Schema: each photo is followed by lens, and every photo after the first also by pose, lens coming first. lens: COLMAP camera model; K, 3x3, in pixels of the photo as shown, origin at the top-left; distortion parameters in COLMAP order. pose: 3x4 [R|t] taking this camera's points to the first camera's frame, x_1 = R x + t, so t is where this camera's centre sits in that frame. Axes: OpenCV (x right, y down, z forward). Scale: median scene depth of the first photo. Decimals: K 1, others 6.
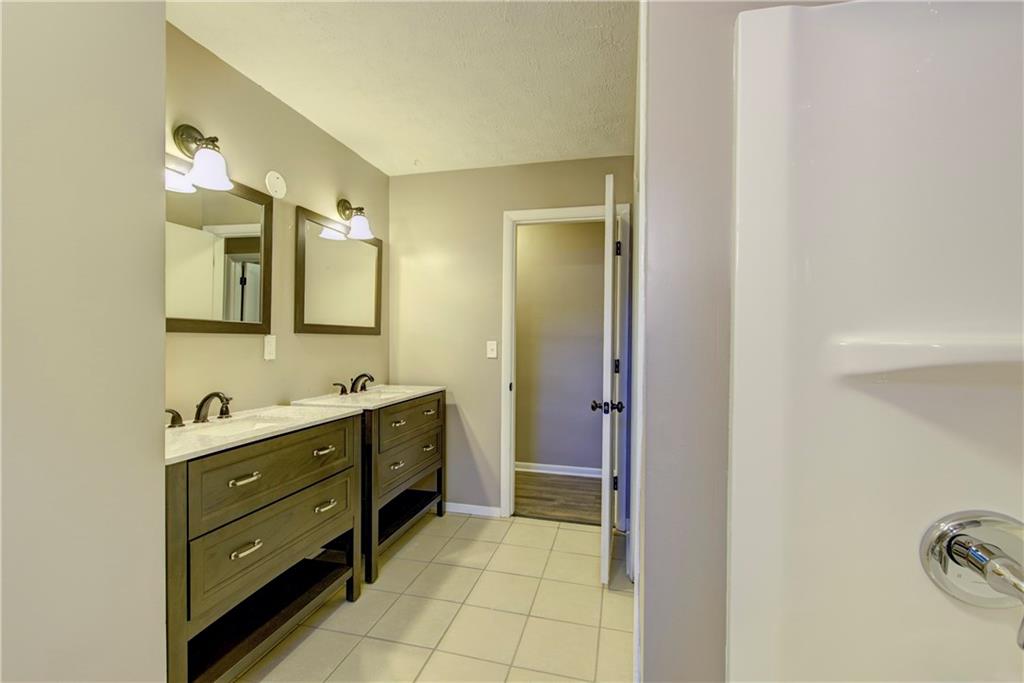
lens RADIAL K [[448.0, 0, 512.0], [0, 448.0, 341.5], [0, 0, 1]] dist [0.000093, 0.000003]
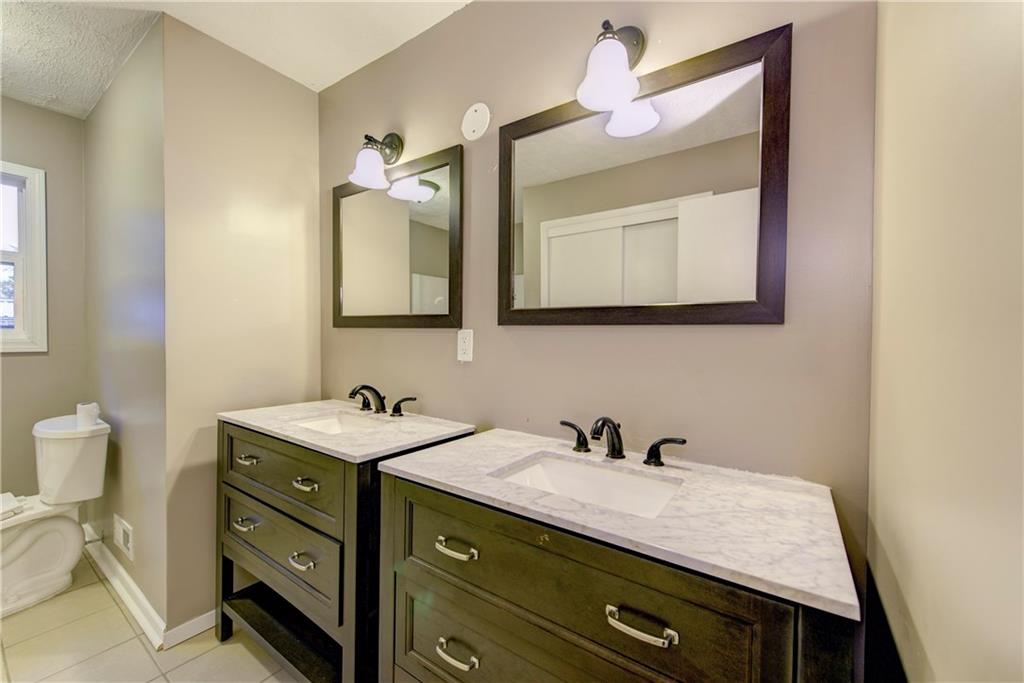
lens RADIAL K [[401.6, 0, 512.0], [0, 401.6, 341.5], [0, 0, 1]] dist [0.002481, -0.000062]
pose [[-0.351438, 0.009539, -0.936163, 0.067225], [-0.014178, 0.999779, 0.015510, -0.004369], [0.936104, 0.018724, -0.351225, 1.281698]]
